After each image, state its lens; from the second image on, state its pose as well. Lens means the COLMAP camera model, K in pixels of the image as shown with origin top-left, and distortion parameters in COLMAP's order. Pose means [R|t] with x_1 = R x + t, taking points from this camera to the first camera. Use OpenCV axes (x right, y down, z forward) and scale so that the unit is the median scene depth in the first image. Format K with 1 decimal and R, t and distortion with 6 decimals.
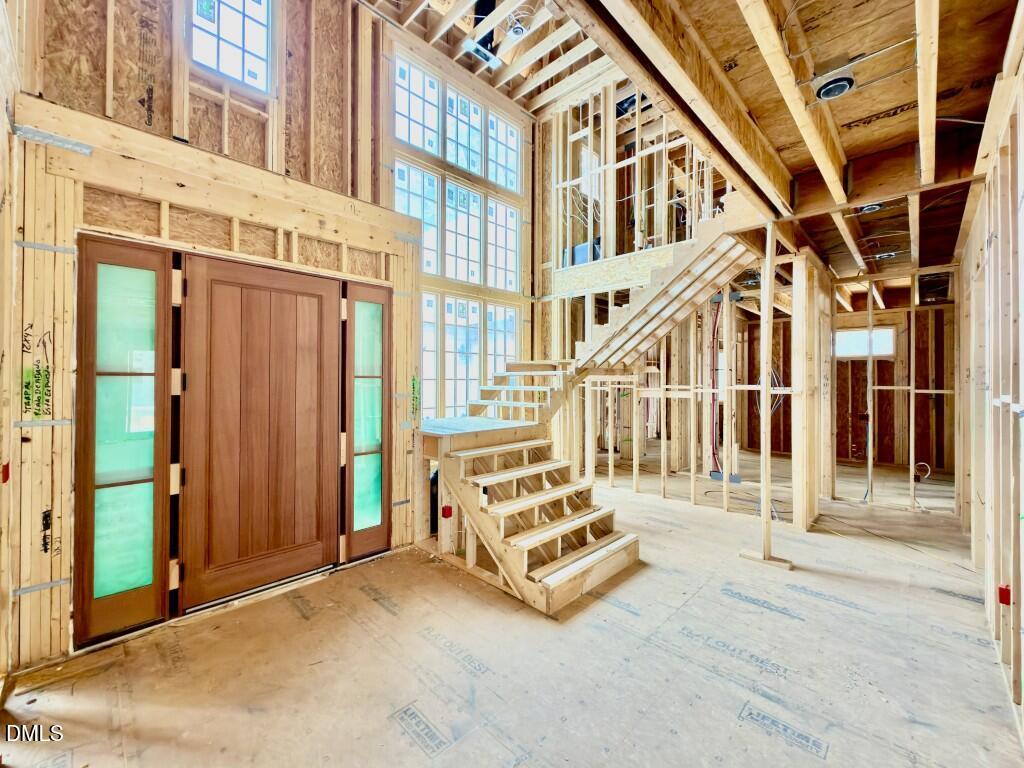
lens RADIAL K [[419.4, 0, 511.0], [0, 419.4, 377.7], [0, 0, 1]] dist [0.000056, 0.000006]
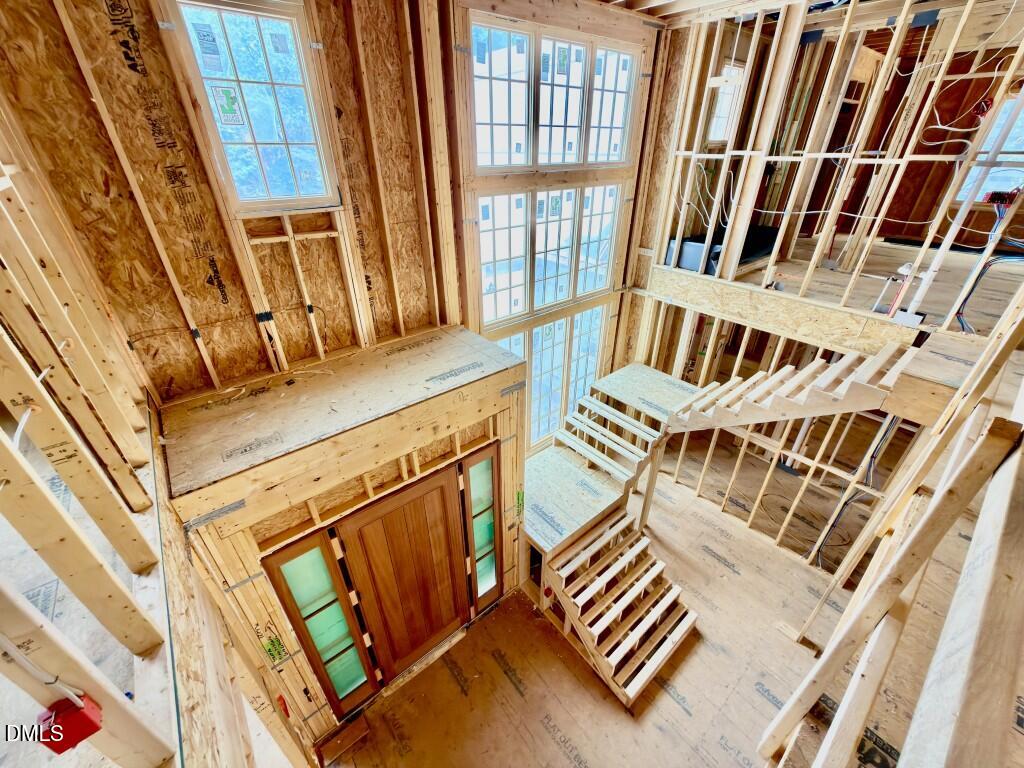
lens RADIAL K [[410.3, 0, 512.0], [0, 410.3, 384.0], [0, 0, 1]] dist [0.000191, 0.000636]
pose [[0.994625, 0.047198, -0.092157, -0.168881], [0.006410, 0.860282, 0.509778, -0.831504], [0.103342, -0.507629, 0.855356, 0.224374]]
